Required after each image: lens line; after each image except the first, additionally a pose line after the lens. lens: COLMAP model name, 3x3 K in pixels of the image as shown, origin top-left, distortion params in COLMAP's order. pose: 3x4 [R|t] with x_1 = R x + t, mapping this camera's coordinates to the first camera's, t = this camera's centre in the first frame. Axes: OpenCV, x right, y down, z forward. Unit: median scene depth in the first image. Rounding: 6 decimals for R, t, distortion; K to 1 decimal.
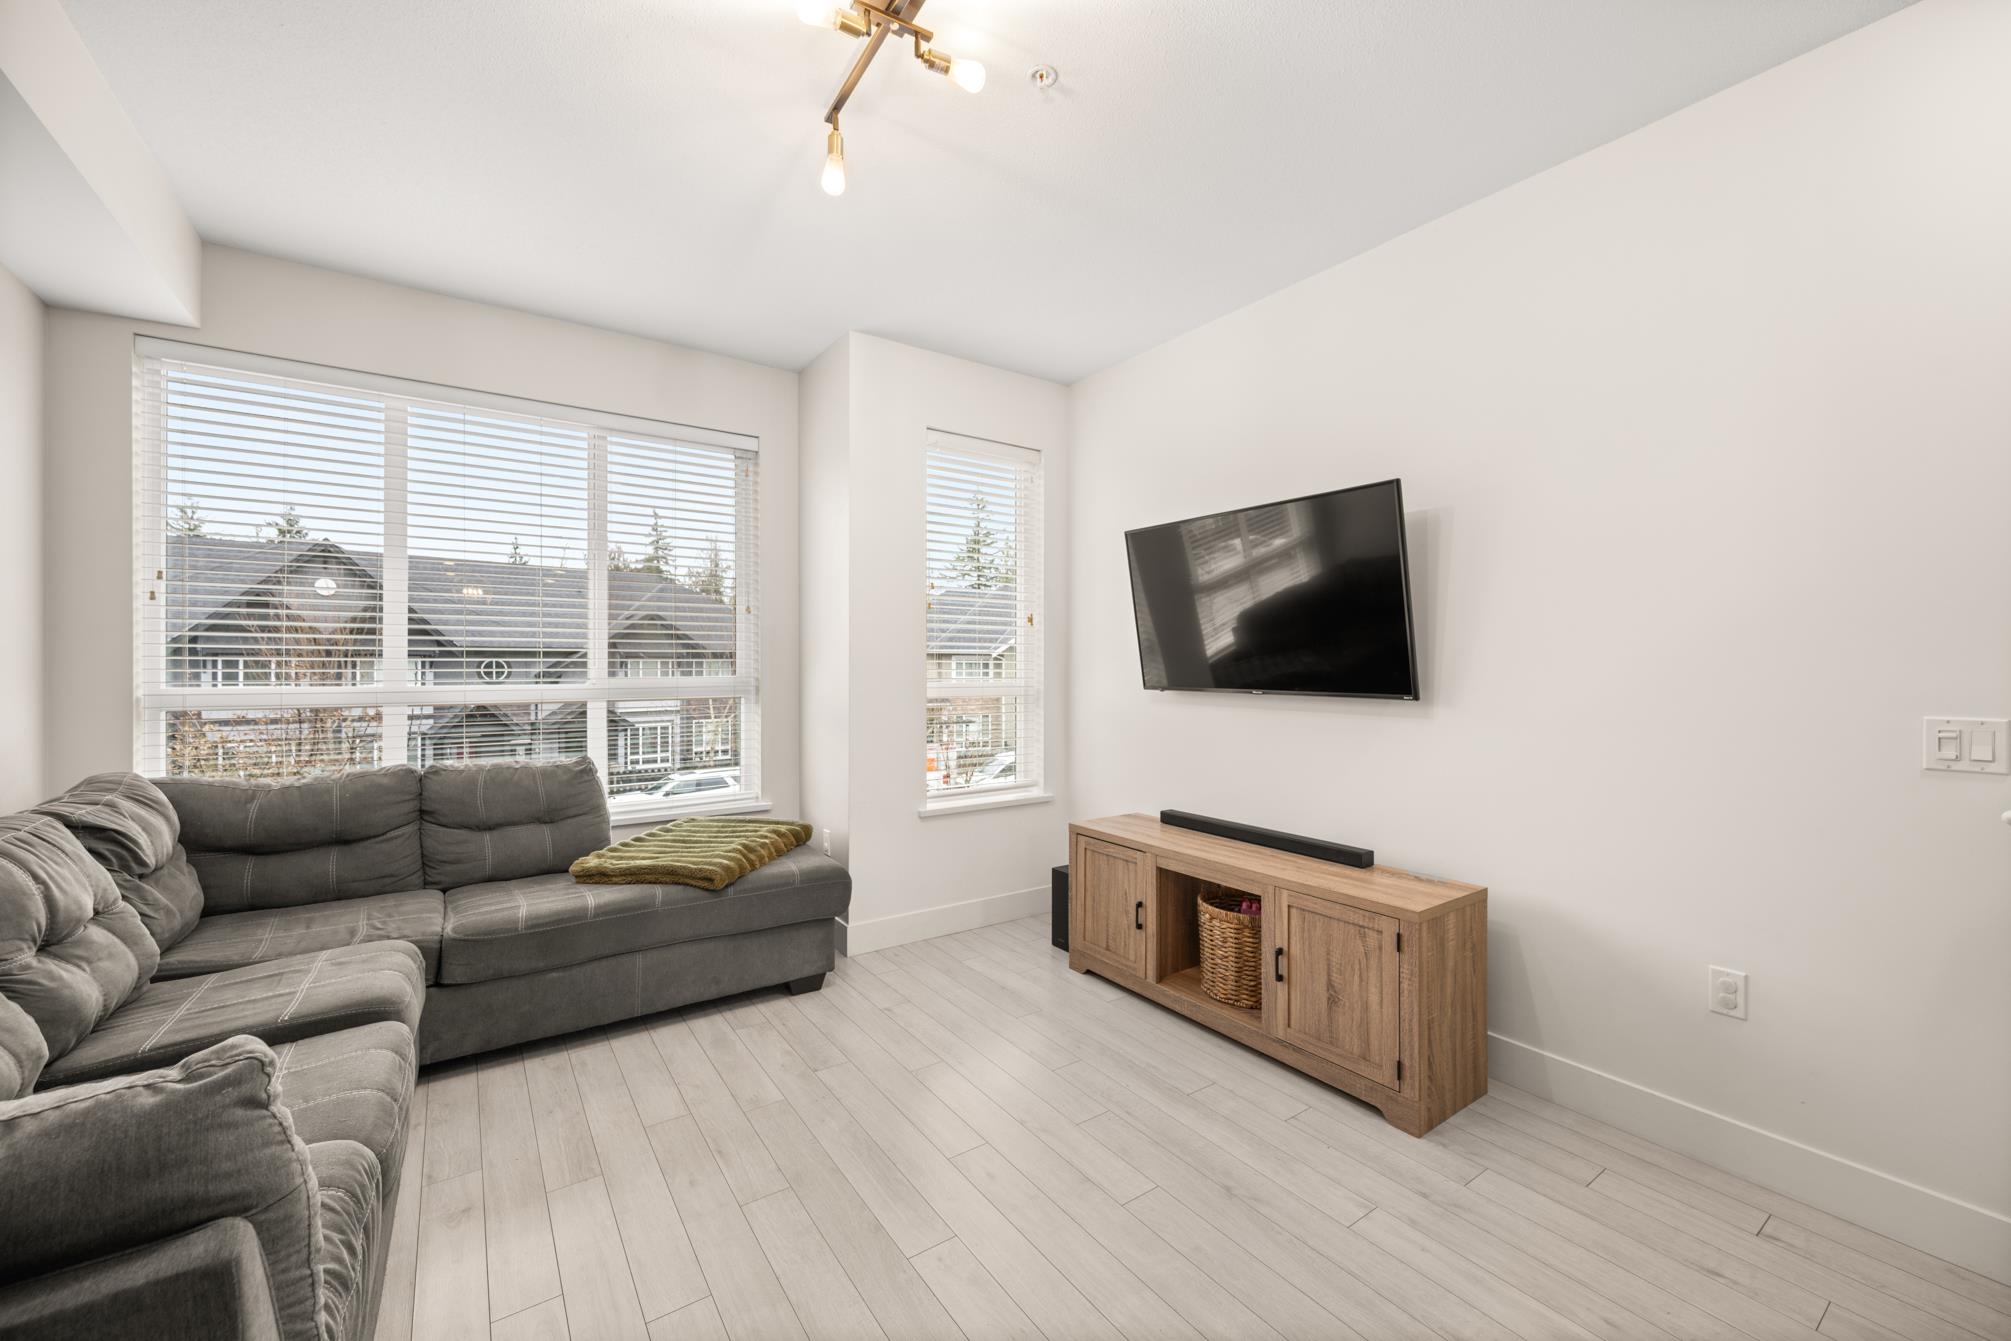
lens RADIAL K [[784.7, 0, 1009.0], [0, 784.7, 663.4], [0, 0, 1]] dist [-0.000396, -0.000344]
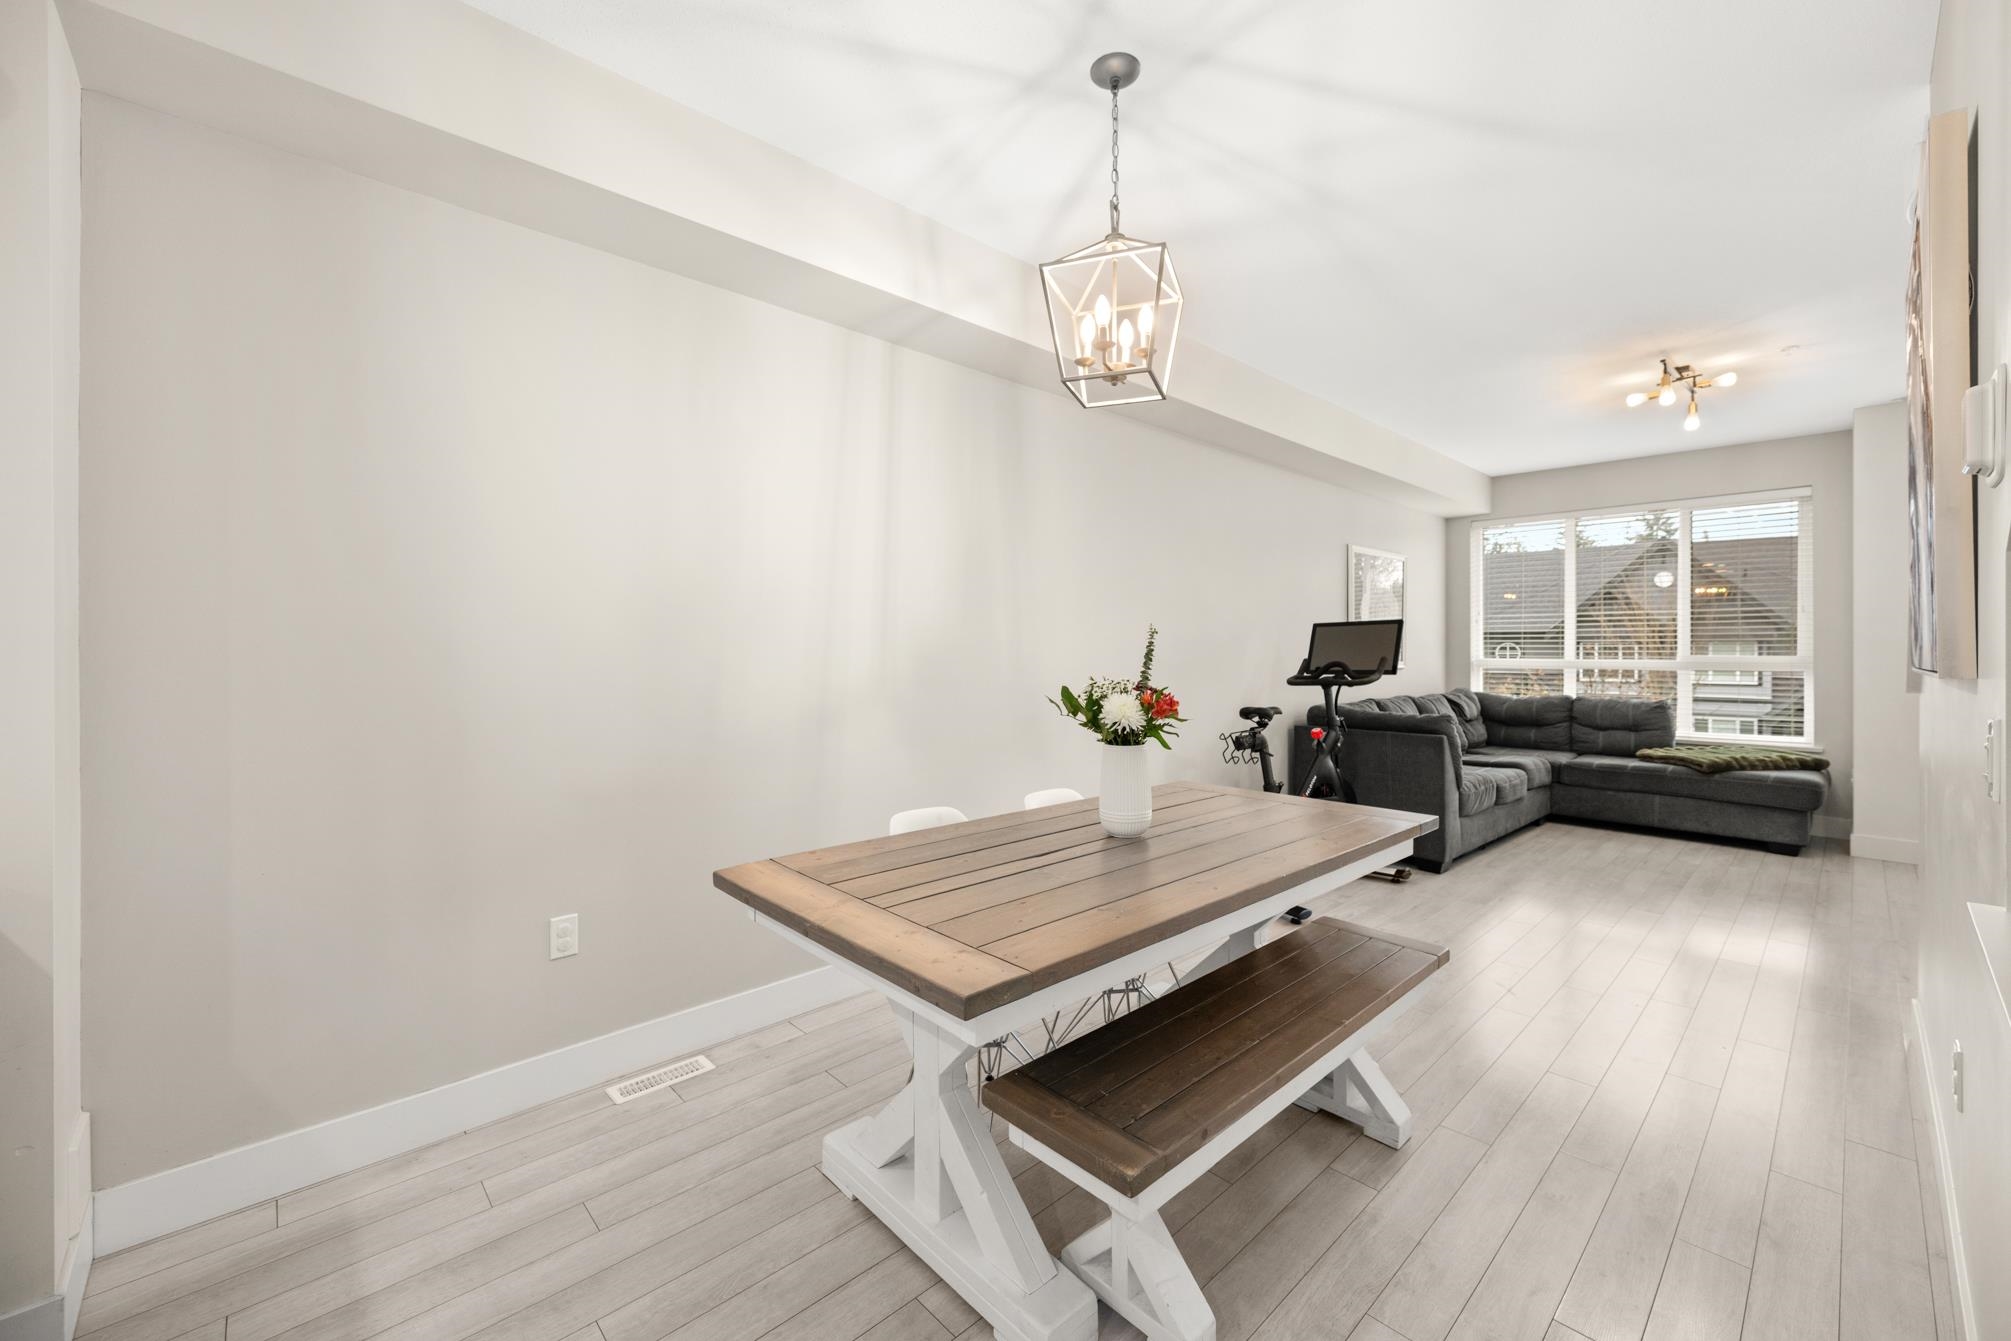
lens RADIAL K [[793.4, 0, 1003.8], [0, 793.4, 658.1], [0, 0, 1]] dist [-0.000378, -0.000357]
pose [[0.134562, 0.009238, -0.990862, 1.278631], [0.002607, 0.999950, 0.009677, 0.003478], [0.990902, -0.003885, 0.134531, -0.889846]]
